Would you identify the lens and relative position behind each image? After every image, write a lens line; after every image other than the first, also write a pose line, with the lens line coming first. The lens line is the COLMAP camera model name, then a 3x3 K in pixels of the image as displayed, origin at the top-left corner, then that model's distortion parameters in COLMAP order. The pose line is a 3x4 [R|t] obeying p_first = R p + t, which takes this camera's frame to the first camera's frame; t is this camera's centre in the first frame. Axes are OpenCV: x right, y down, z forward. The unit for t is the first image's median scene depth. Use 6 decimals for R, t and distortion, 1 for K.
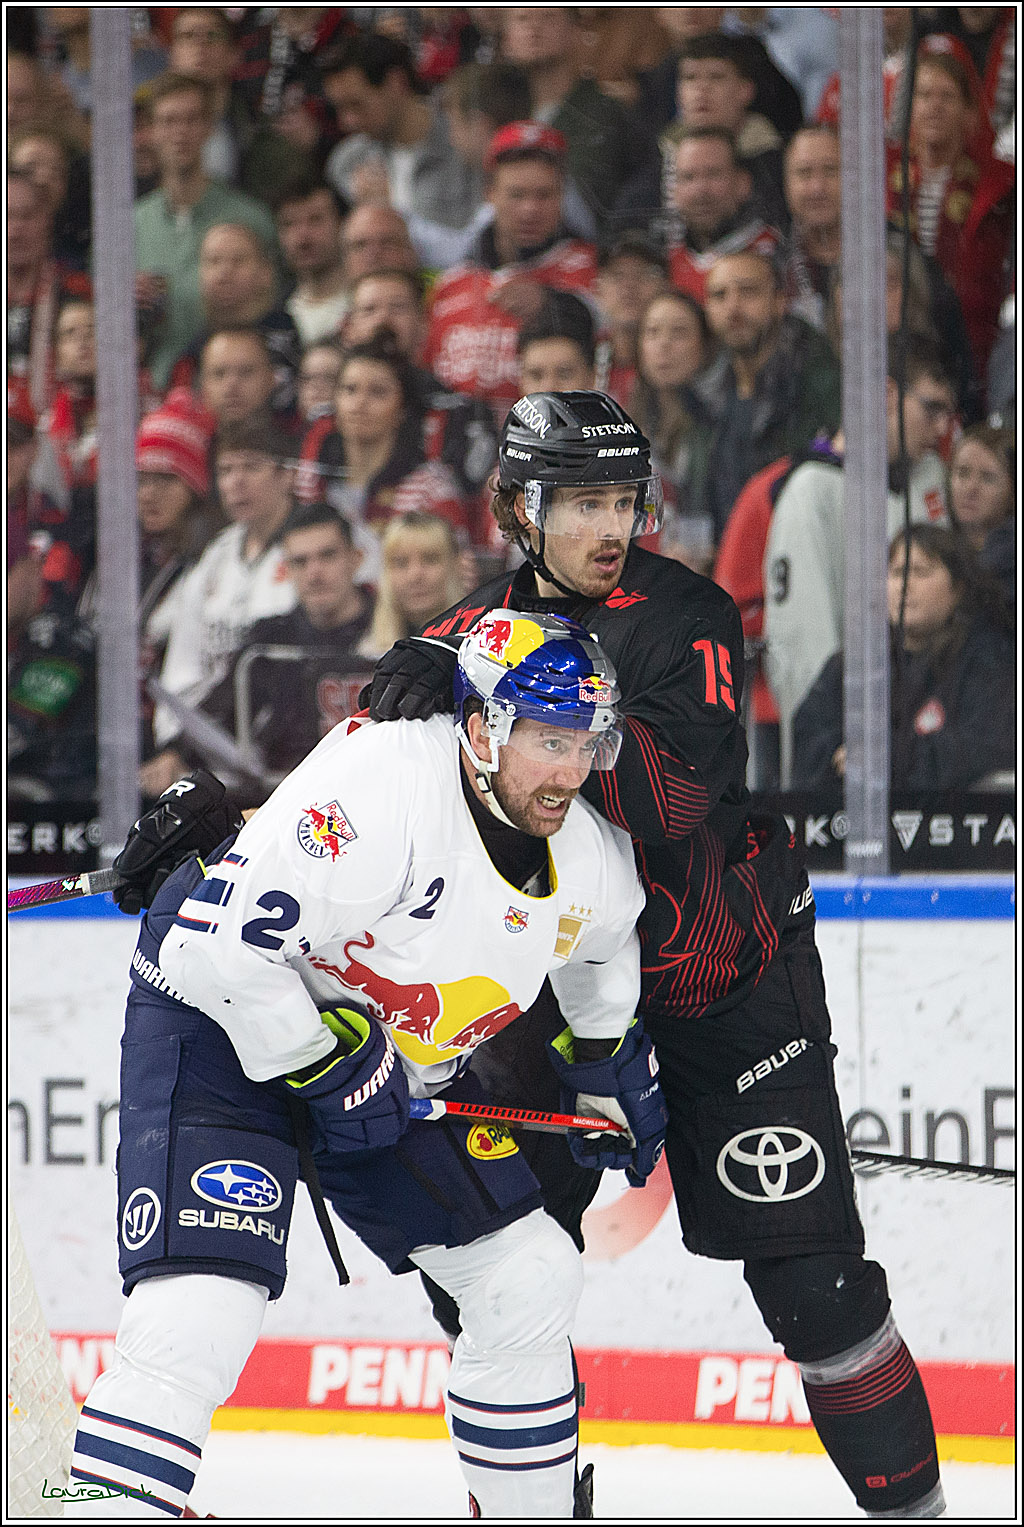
lens RADIAL K [[8176.3, 0, 514.2], [0, 8176.3, 769.6], [0, 0, 1]] dist [-0.217261, 0.000000]
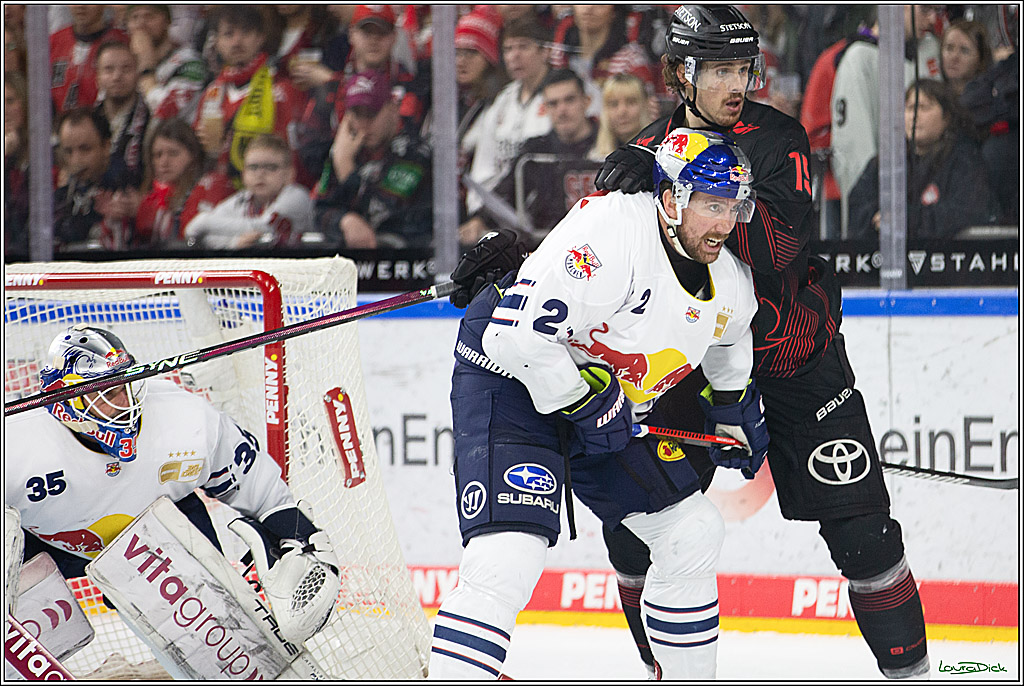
lens RADIAL K [[5483.0, 0, 510.6], [0, 5483.0, 339.8], [0, 0, 1]] dist [-0.217261, 0.000000]
pose [[0.998918, -0.005969, -0.046115, 0.016454], [0.007143, 0.999653, 0.025347, -0.005685], [0.045948, -0.025649, 0.998615, -0.119403]]
